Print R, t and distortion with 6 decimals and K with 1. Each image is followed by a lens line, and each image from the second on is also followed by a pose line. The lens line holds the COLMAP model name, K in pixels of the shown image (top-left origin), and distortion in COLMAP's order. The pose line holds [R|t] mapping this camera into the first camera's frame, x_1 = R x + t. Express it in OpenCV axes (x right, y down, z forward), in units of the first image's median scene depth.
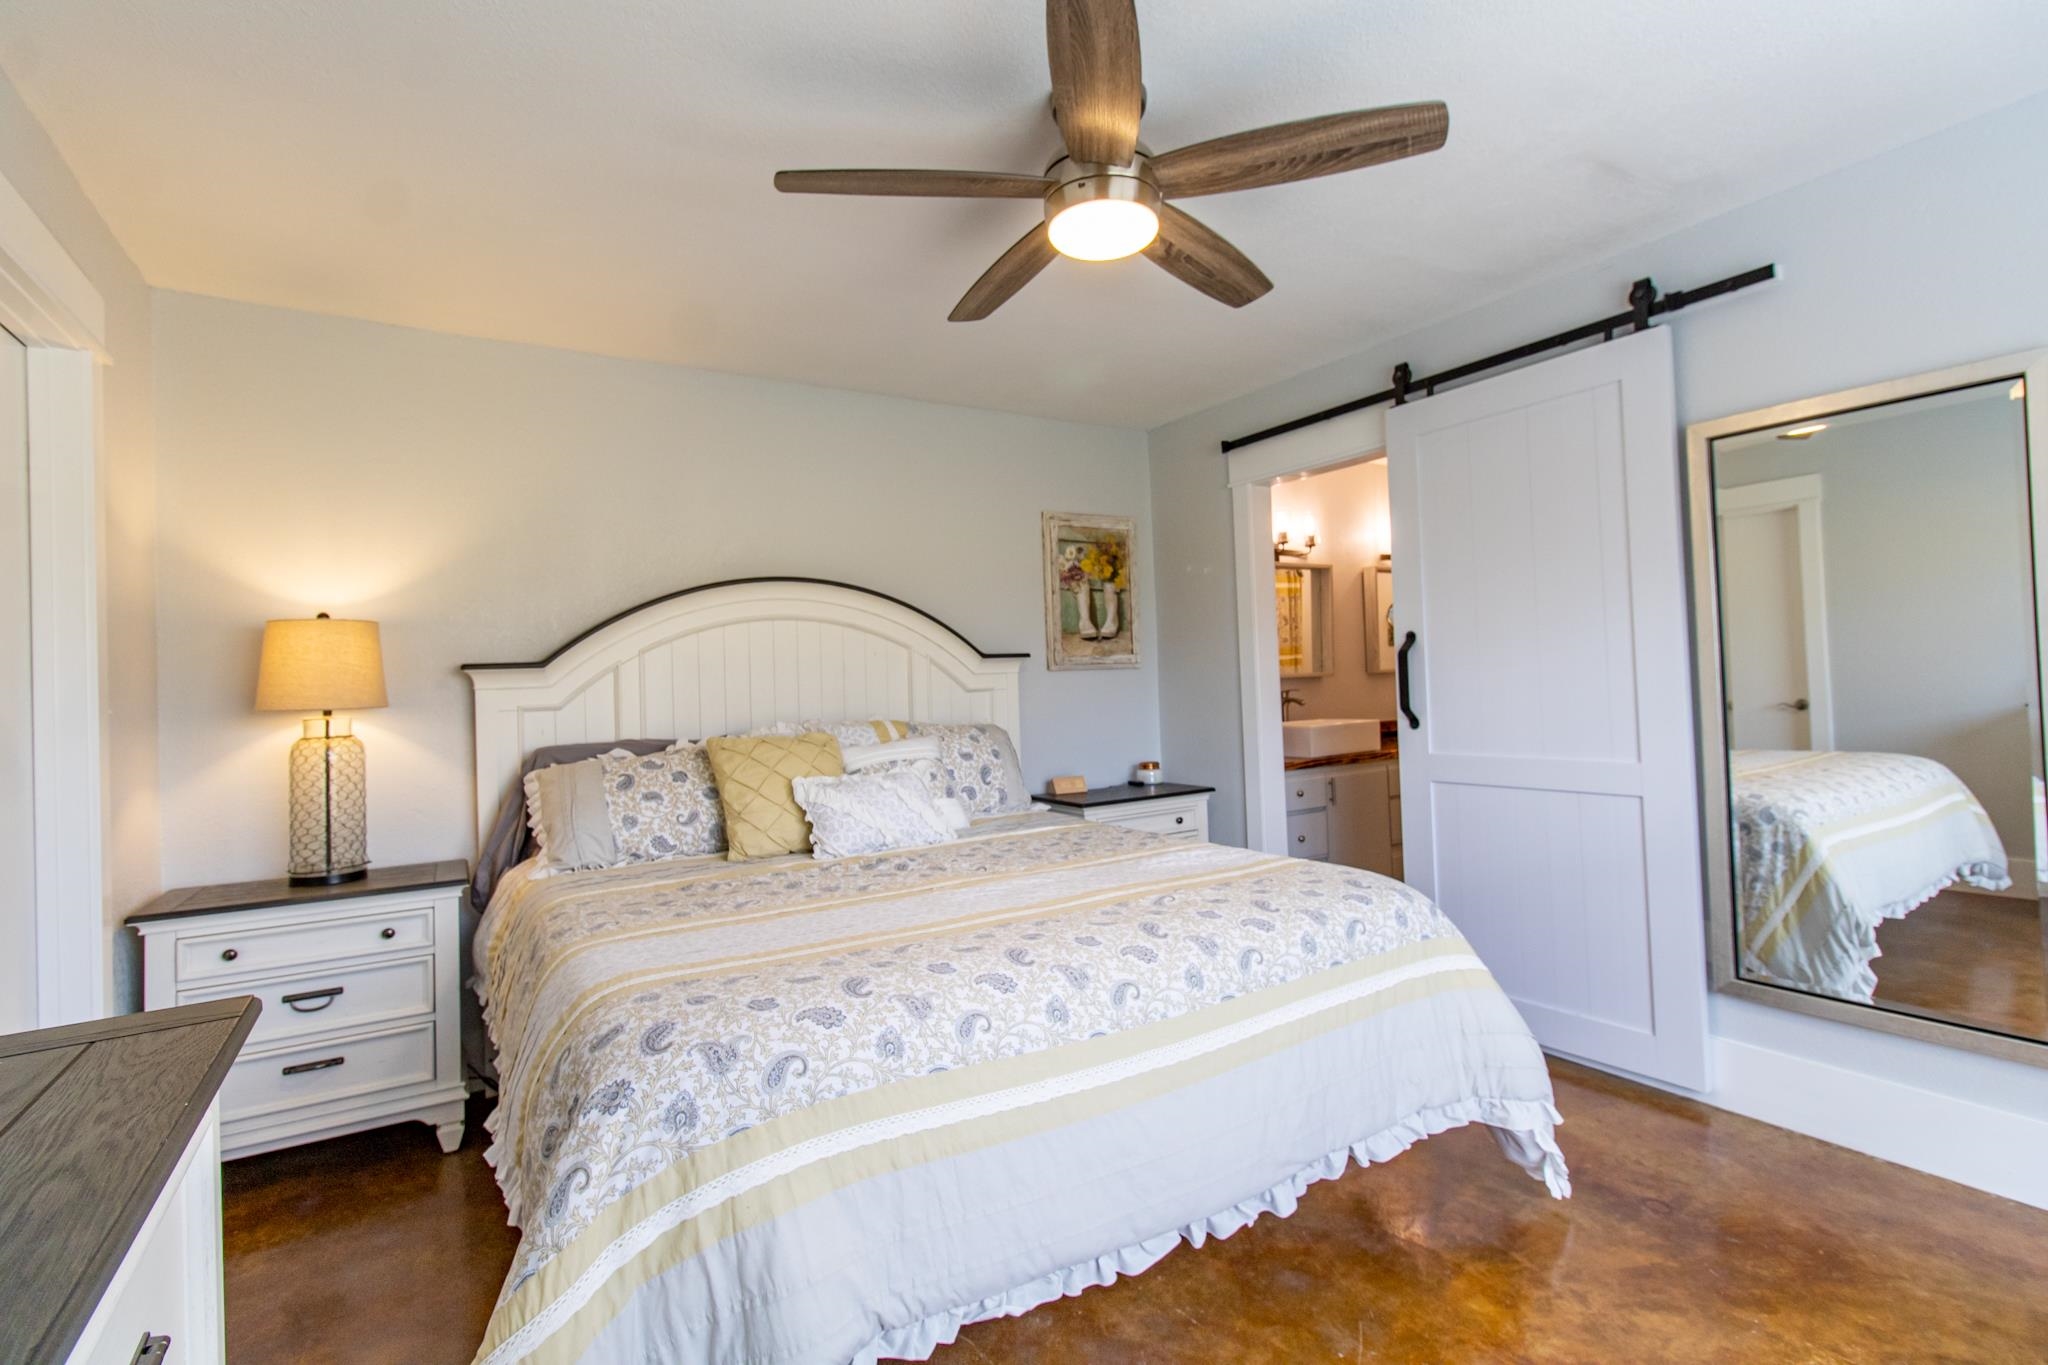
lens RADIAL K [[934.1, 0, 1024.0], [0, 934.1, 682.5], [0, 0, 1]] dist [0.001577, 0.000298]
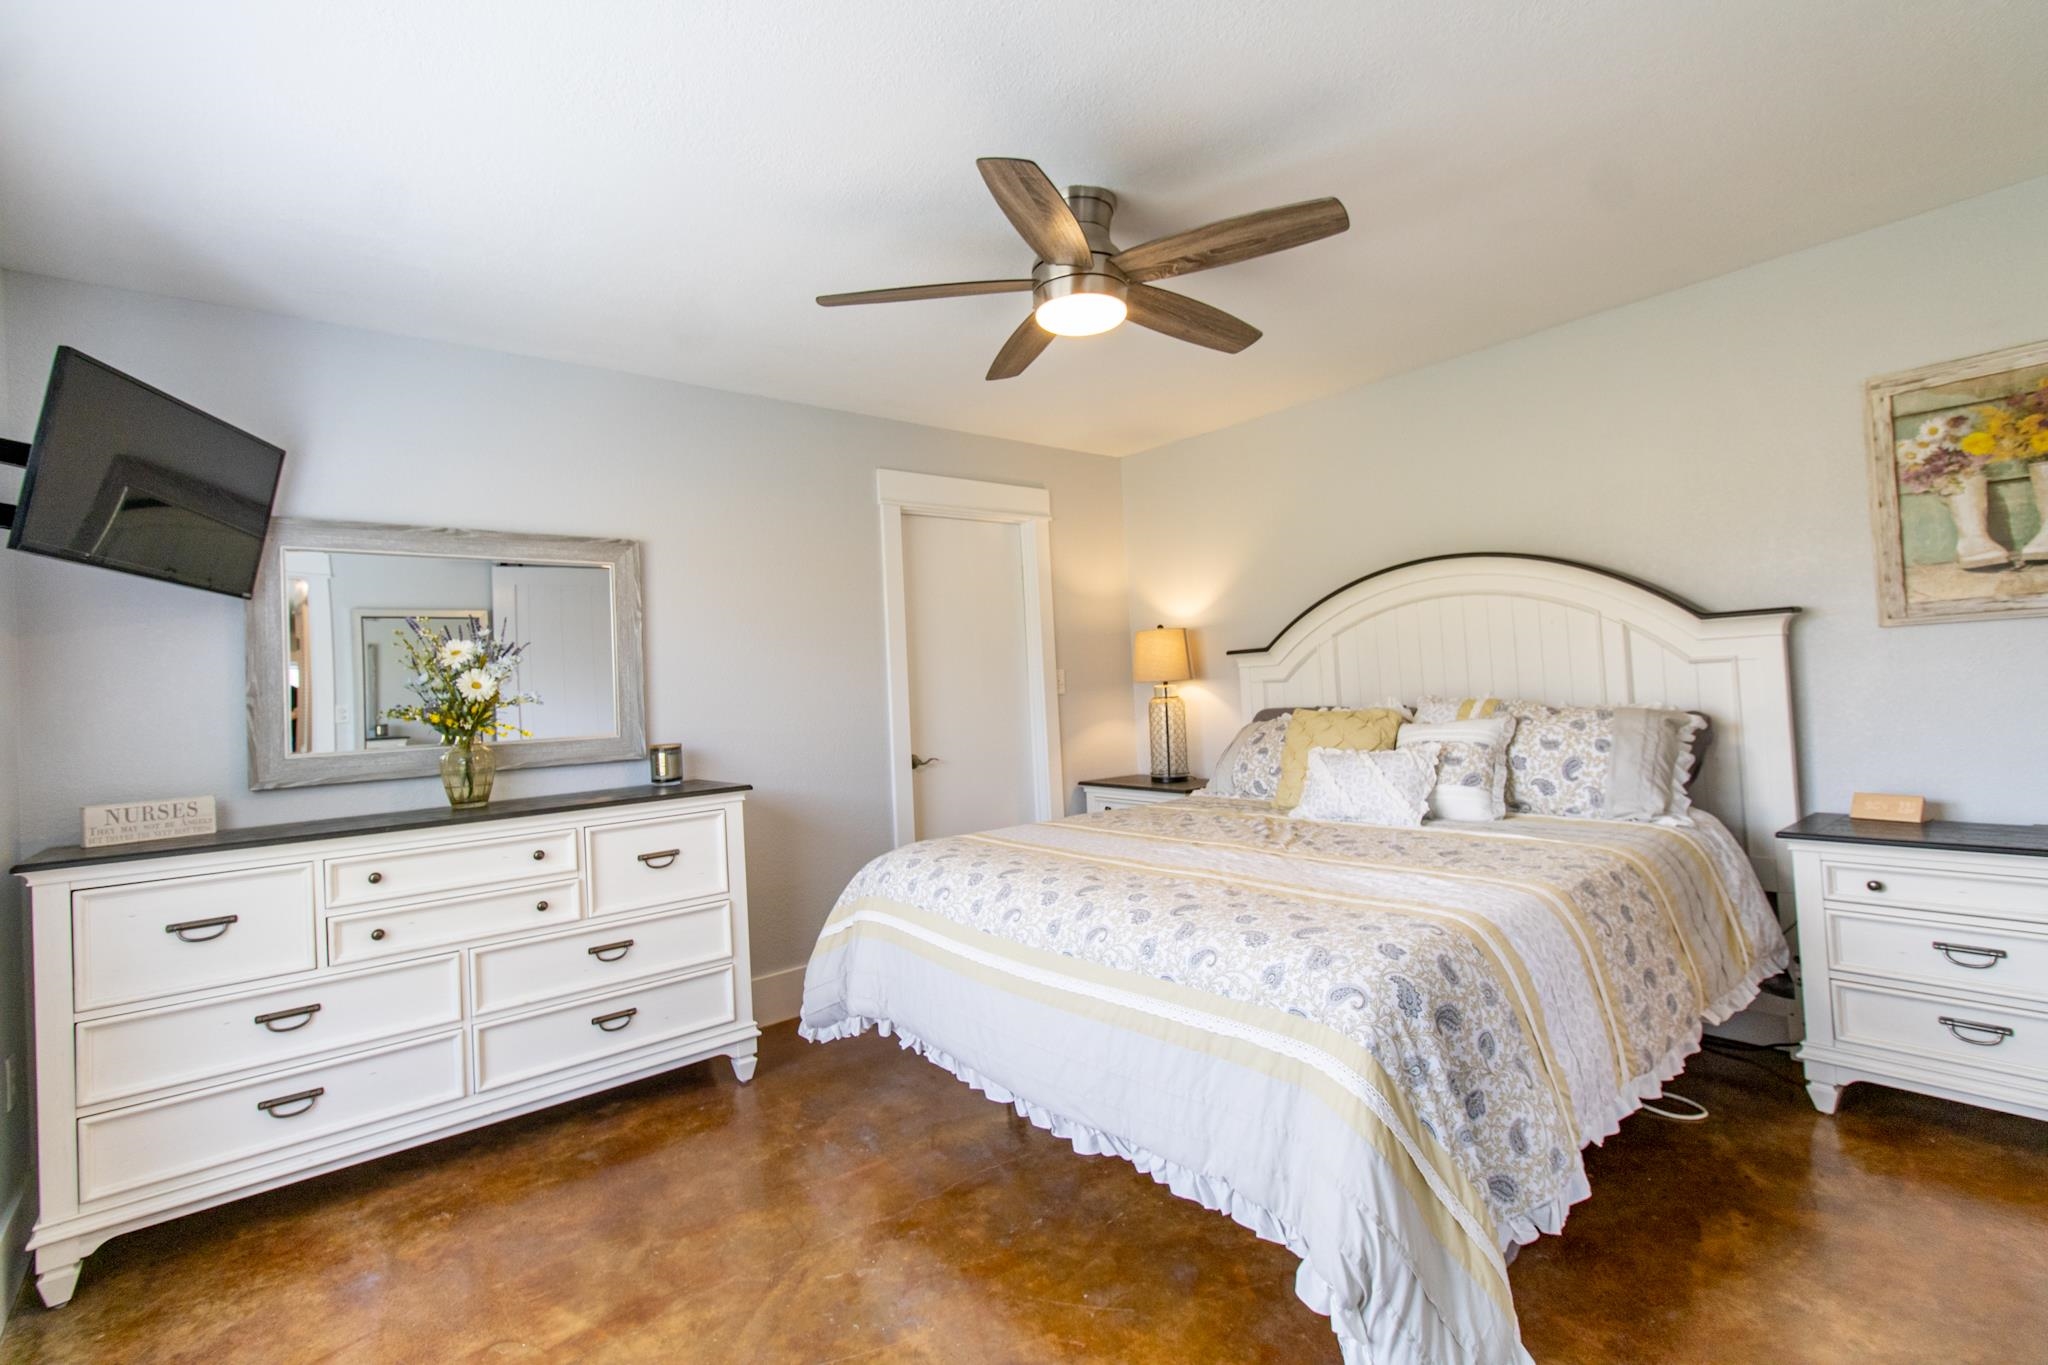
lens RADIAL K [[936.7, 0, 1031.3], [0, 936.7, 673.5], [0, 0, 1]] dist [0.003204, 0.000516]
pose [[0.146308, 0.016543, -0.989101, 0.636312], [0.046069, 0.998661, 0.023518, -0.024951], [0.988166, -0.049008, 0.145350, 0.359365]]
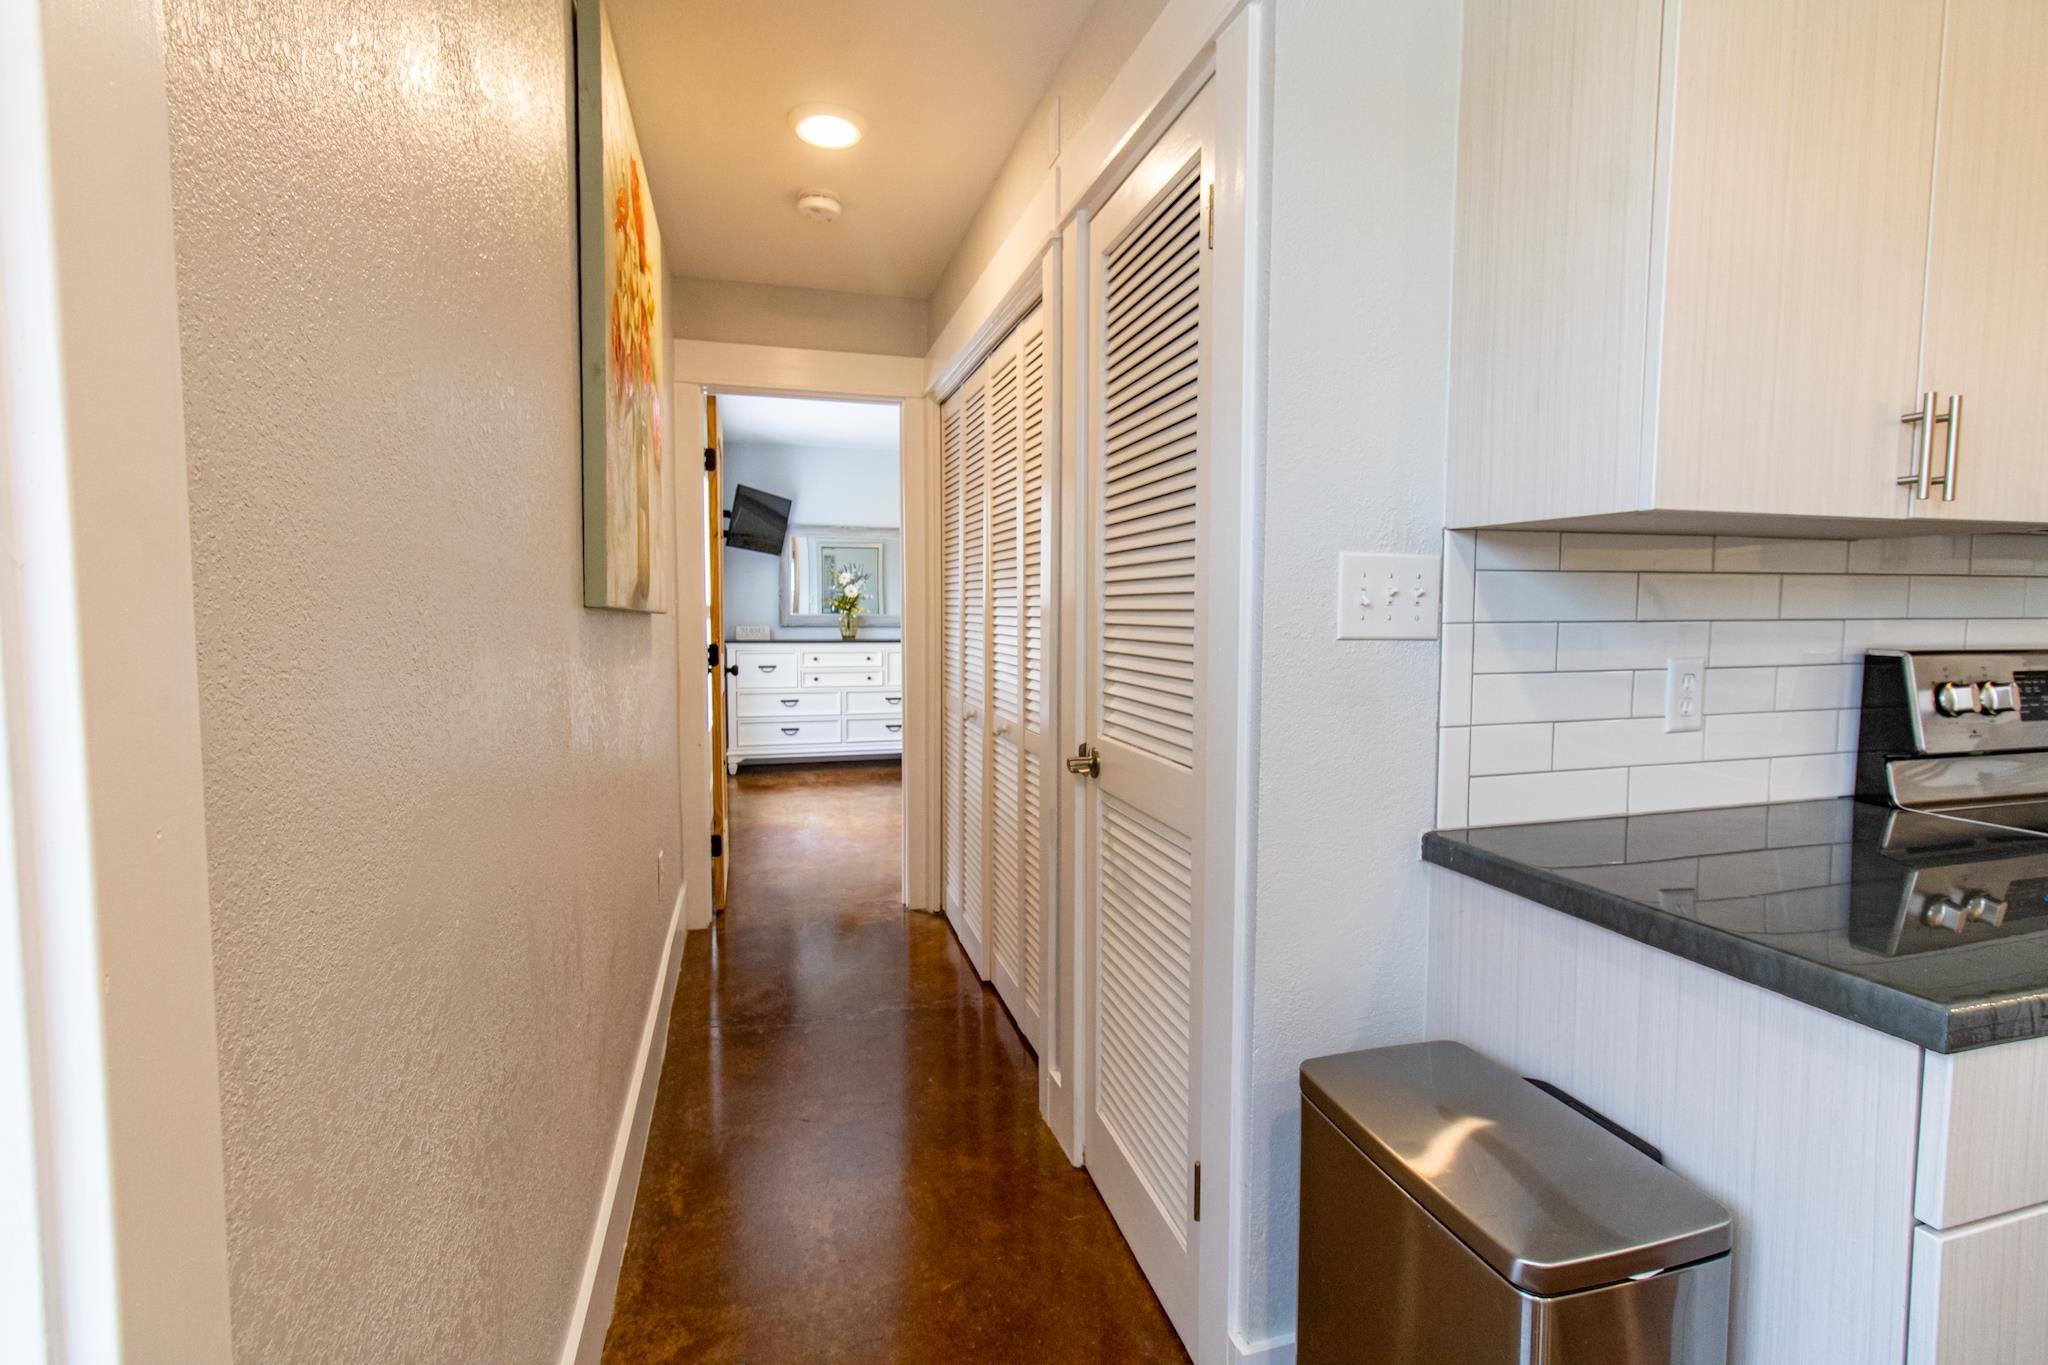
lens RADIAL K [[934.1, 0, 1024.0], [0, 934.1, 682.5], [0, 0, 1]] dist [0.001577, 0.000298]
pose [[-0.272009, 0.111541, -0.955808, 1.293130], [0.007500, 0.993475, 0.113802, -0.040860], [0.962266, 0.023787, -0.271071, 0.730676]]
